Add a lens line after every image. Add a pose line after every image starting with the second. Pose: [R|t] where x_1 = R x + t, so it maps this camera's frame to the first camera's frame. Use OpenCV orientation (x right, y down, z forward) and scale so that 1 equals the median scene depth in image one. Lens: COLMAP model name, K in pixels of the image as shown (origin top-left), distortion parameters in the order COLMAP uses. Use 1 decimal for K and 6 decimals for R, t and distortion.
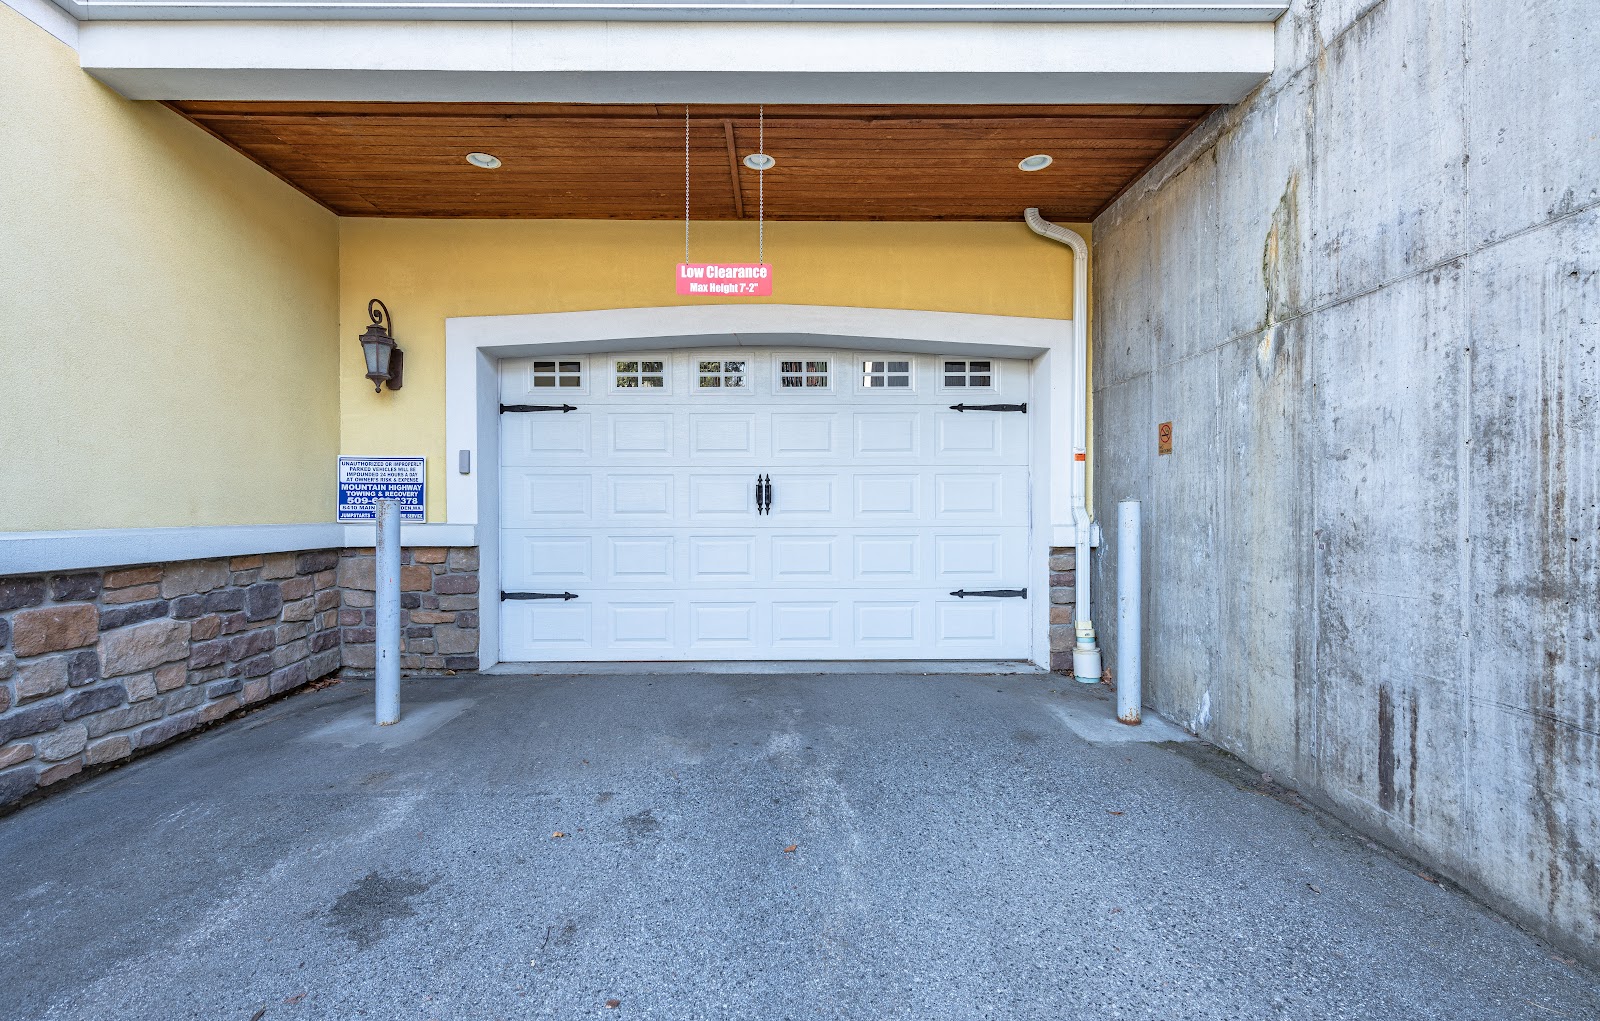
lens RADIAL K [[689.6, 0, 795.3], [0, 689.6, 508.4], [0, 0, 1]] dist [0.002960, -0.000134]
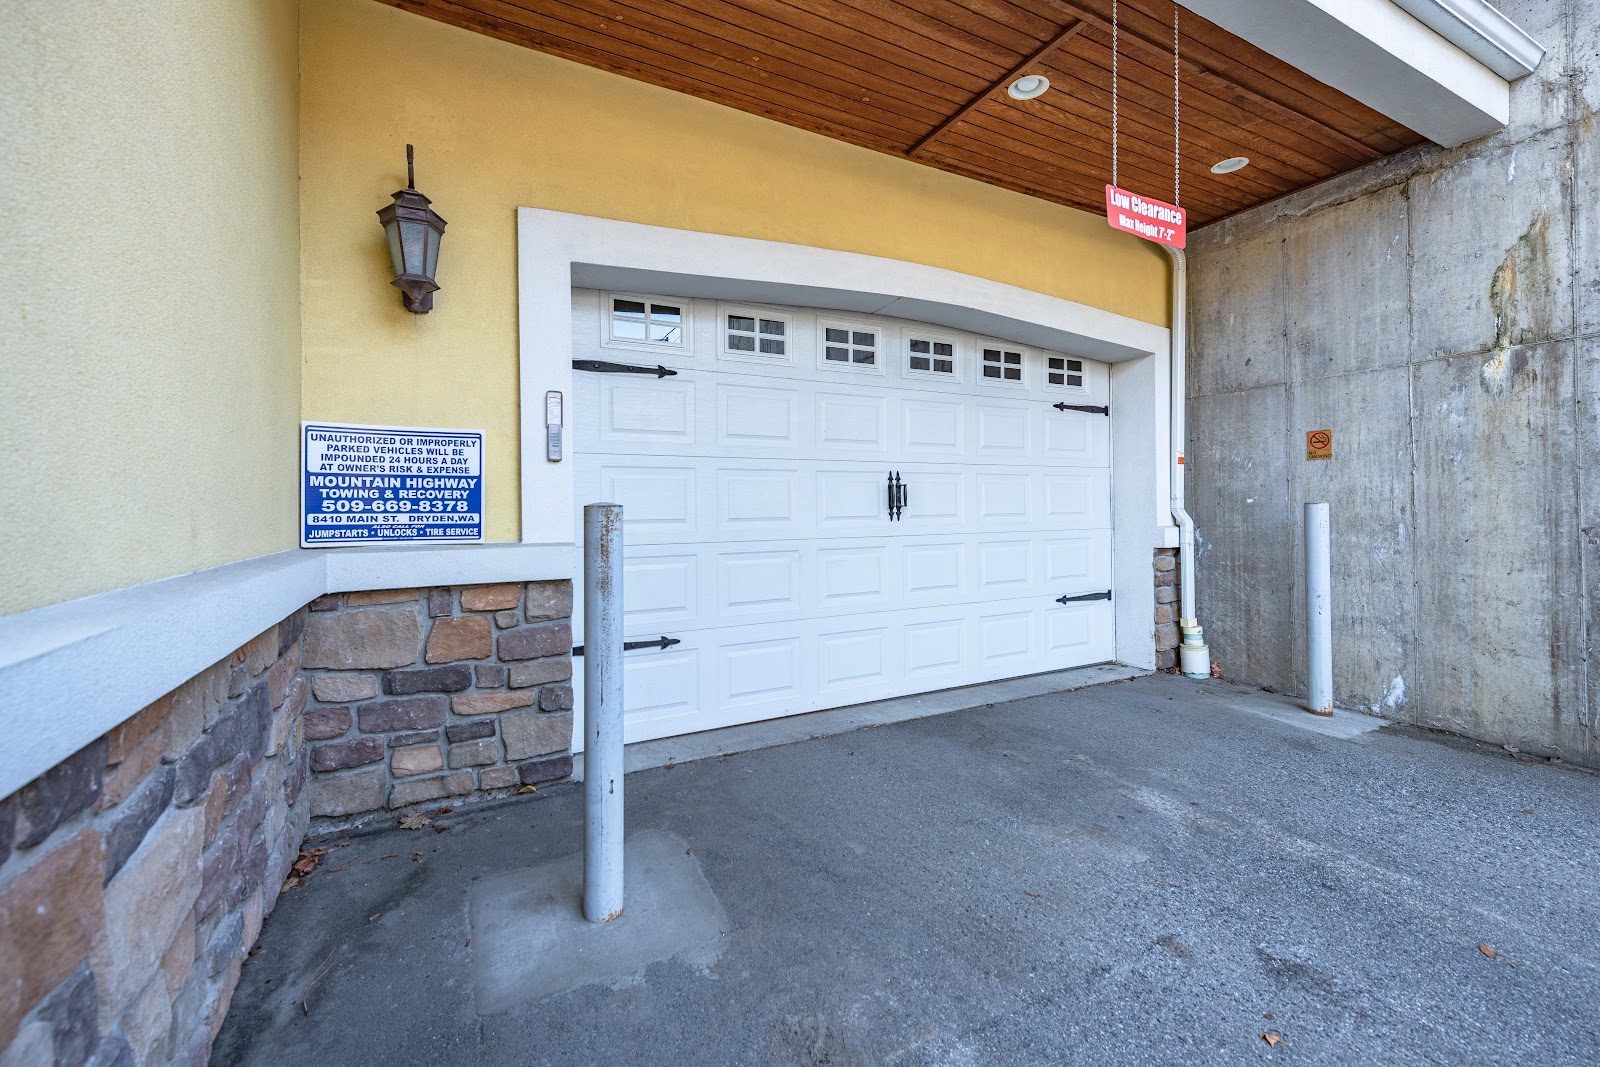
lens RADIAL K [[675.9, 0, 802.8], [0, 675.9, 499.8], [0, 0, 1]] dist [0.007205, -0.000866]
pose [[0.887561, -0.000977, 0.460689, -0.692425], [0.008381, 0.999867, -0.014026, -0.007235], [-0.460613, 0.016310, 0.887451, 0.442248]]
